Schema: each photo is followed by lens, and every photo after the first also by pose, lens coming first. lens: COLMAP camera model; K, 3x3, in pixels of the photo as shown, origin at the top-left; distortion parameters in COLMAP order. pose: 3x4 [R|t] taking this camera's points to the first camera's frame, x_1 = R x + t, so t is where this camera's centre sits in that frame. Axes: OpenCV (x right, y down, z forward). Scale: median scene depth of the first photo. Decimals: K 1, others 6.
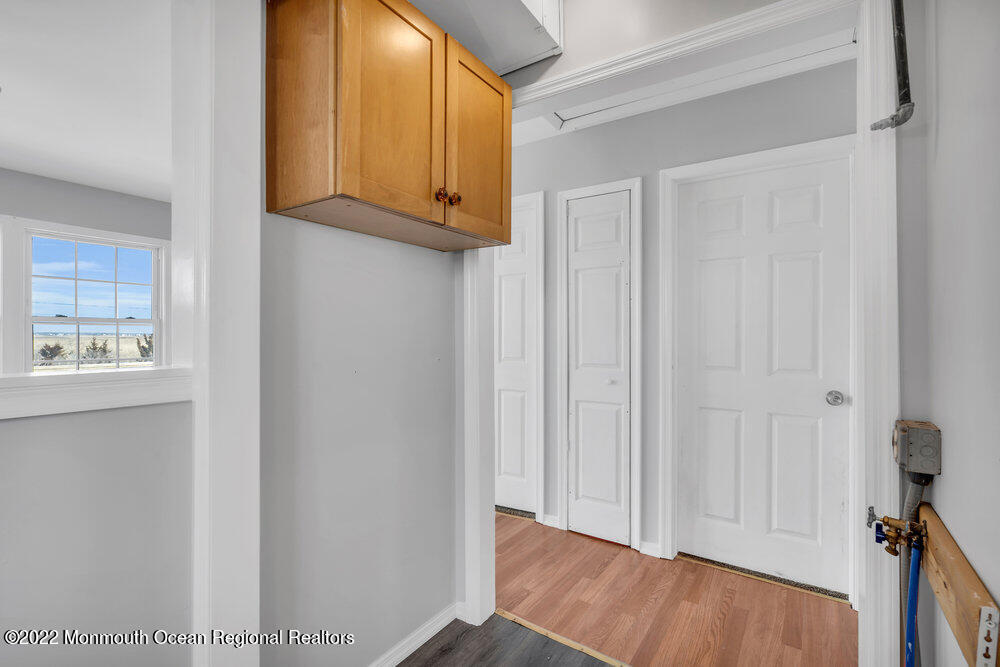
lens RADIAL K [[457.7, 0, 494.5], [0, 457.7, 335.4], [0, 0, 1]] dist [-0.003162, 0.000238]
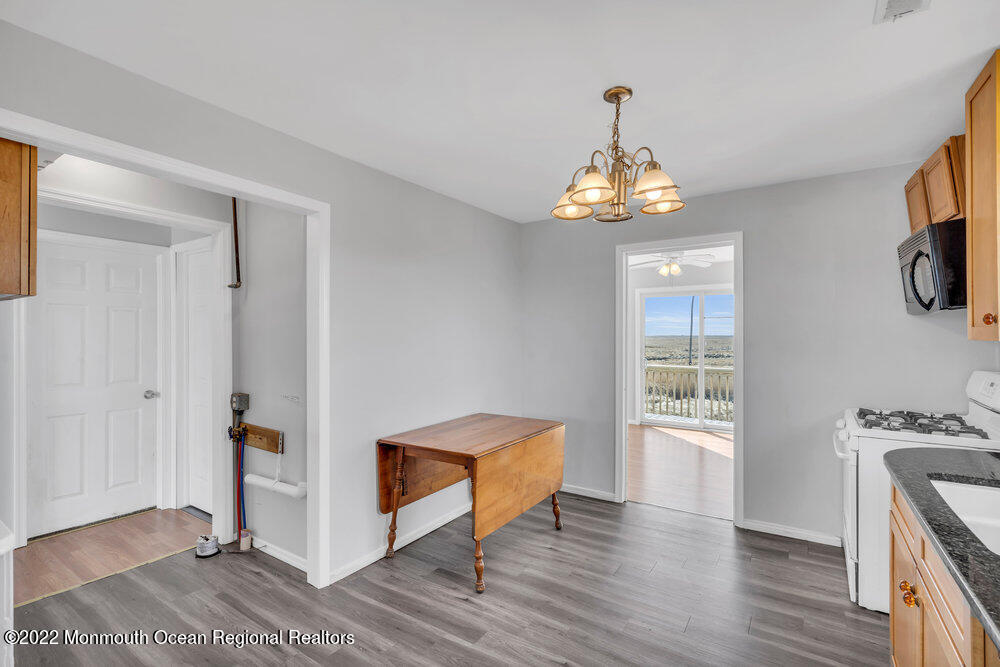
lens RADIAL K [[457.7, 0, 504.5], [0, 457.7, 332.6], [0, 0, 1]] dist [-0.003162, 0.000238]
pose [[-0.010433, 0.003326, 0.999940, -0.862785], [-0.000529, 0.999994, -0.003331, -0.079196], [-0.999945, -0.000564, -0.010432, -0.276273]]
